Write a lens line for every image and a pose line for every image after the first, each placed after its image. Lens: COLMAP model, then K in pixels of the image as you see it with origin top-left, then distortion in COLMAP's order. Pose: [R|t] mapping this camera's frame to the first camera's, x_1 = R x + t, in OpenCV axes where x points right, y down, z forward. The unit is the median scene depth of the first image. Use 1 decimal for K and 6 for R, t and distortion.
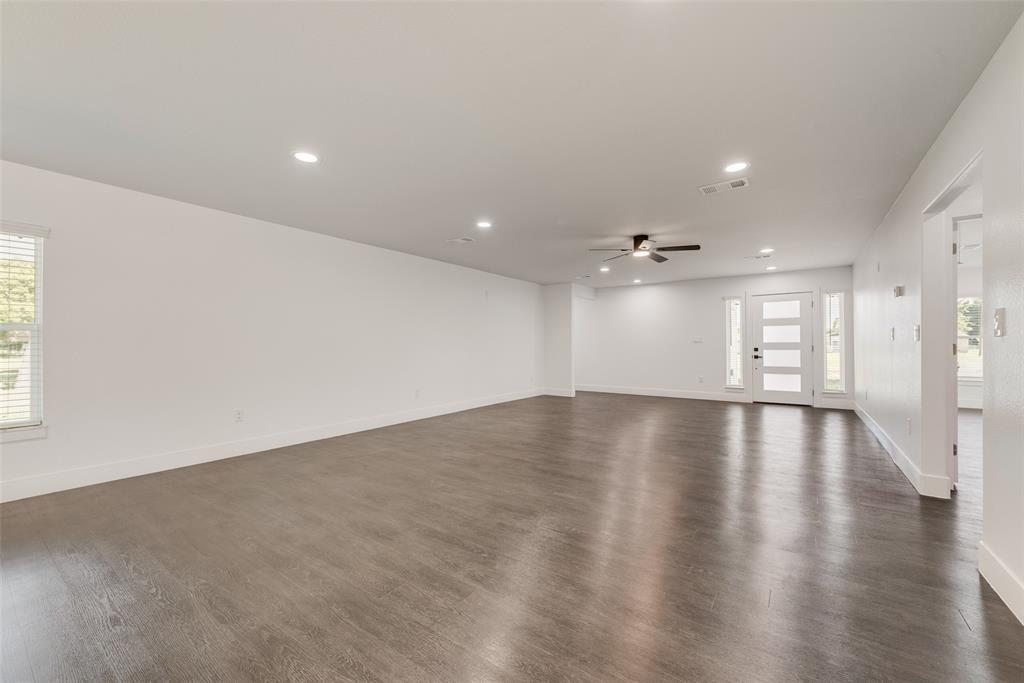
lens RADIAL K [[422.8, 0, 518.0], [0, 422.8, 345.4], [0, 0, 1]] dist [0.025048, -0.000295]
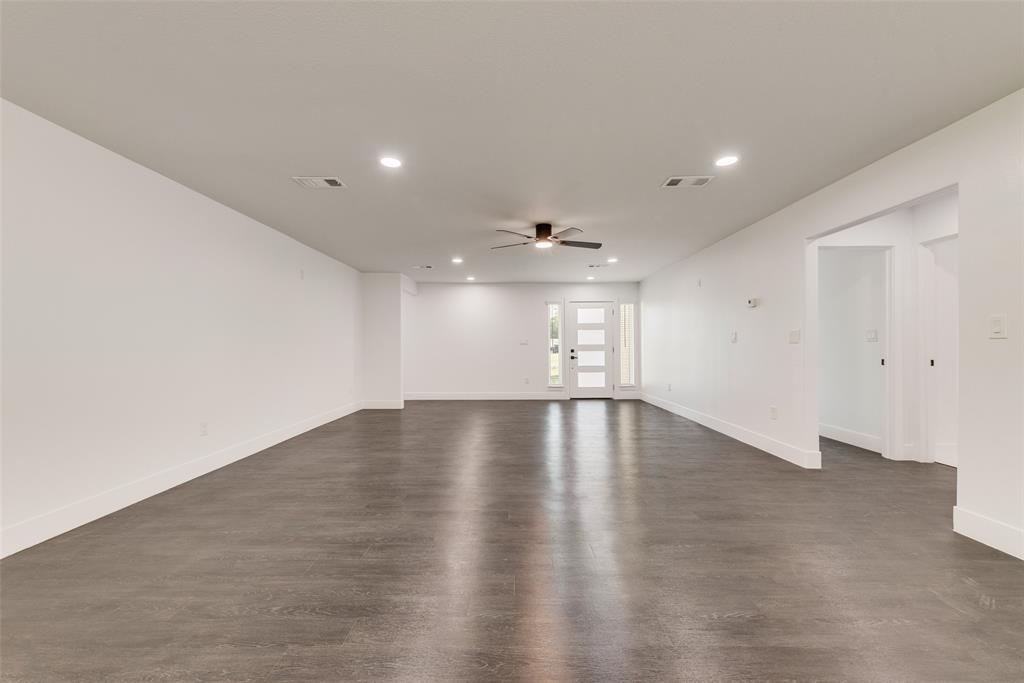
lens RADIAL K [[409.8, 0, 520.7], [0, 409.8, 343.8], [0, 0, 1]] dist [0.016609, -0.005347]
pose [[0.807514, 0.003923, 0.589835, -0.179321], [0.002853, 0.999940, -0.010555, 0.002386], [-0.589841, 0.010206, 0.807455, 0.227155]]
